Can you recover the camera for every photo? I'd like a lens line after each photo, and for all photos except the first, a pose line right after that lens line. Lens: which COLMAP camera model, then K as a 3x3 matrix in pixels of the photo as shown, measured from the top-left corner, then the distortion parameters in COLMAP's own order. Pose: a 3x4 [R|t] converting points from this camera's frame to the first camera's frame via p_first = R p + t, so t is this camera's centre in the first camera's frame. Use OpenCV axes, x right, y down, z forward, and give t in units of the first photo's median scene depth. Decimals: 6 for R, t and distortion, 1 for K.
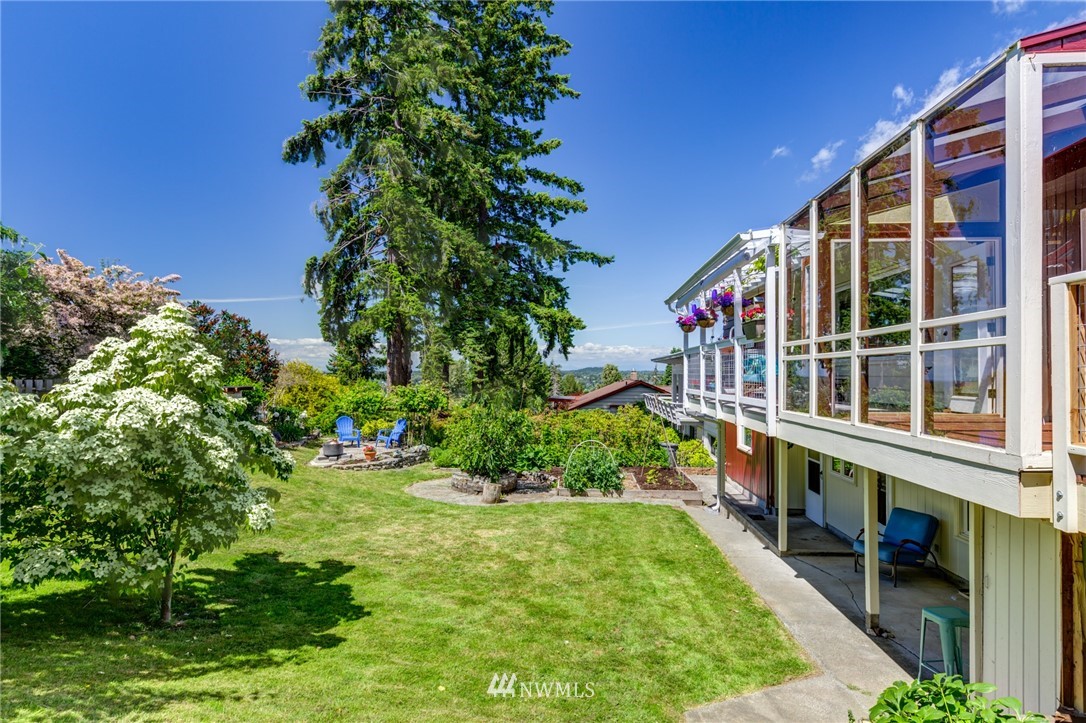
lens RADIAL K [[580.0, 0, 543.0], [0, 580.0, 361.5], [0, 0, 1]] dist [-0.001375, 0.000577]
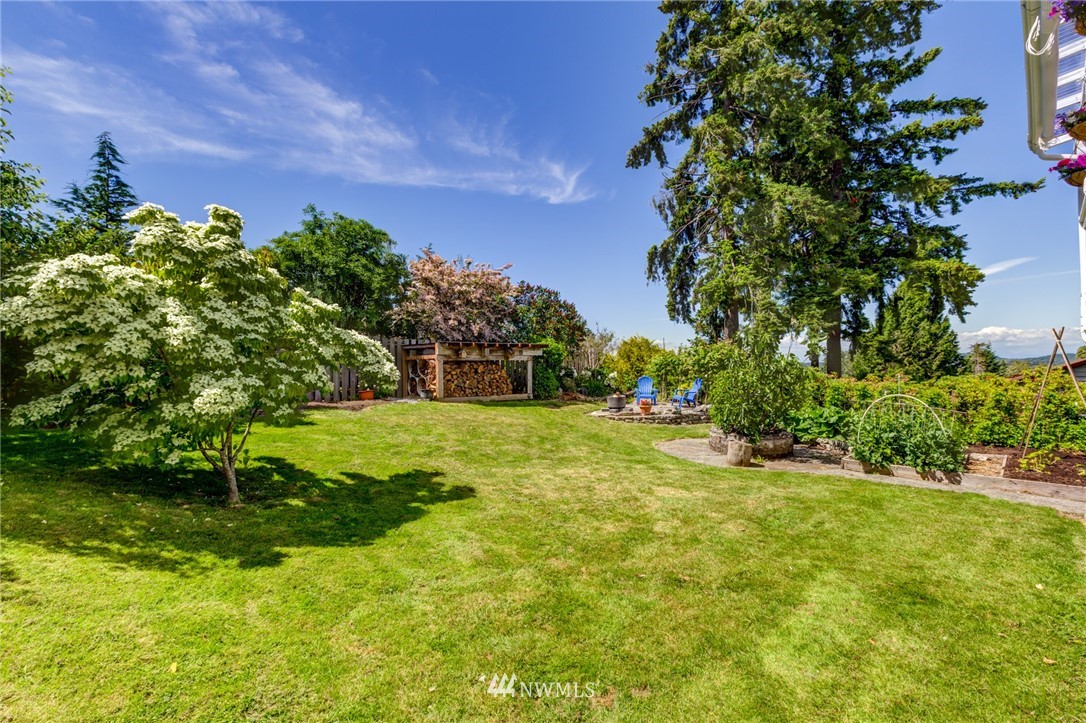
lens RADIAL K [[484.2, 0, 543.0], [0, 484.2, 361.5], [0, 0, 1]] dist [0.002509, -0.000465]
pose [[0.742821, -0.020881, -0.669164, 0.070860], [0.029071, 0.999577, 0.001080, 0.038434], [0.668859, -0.020255, 0.743114, 0.136145]]
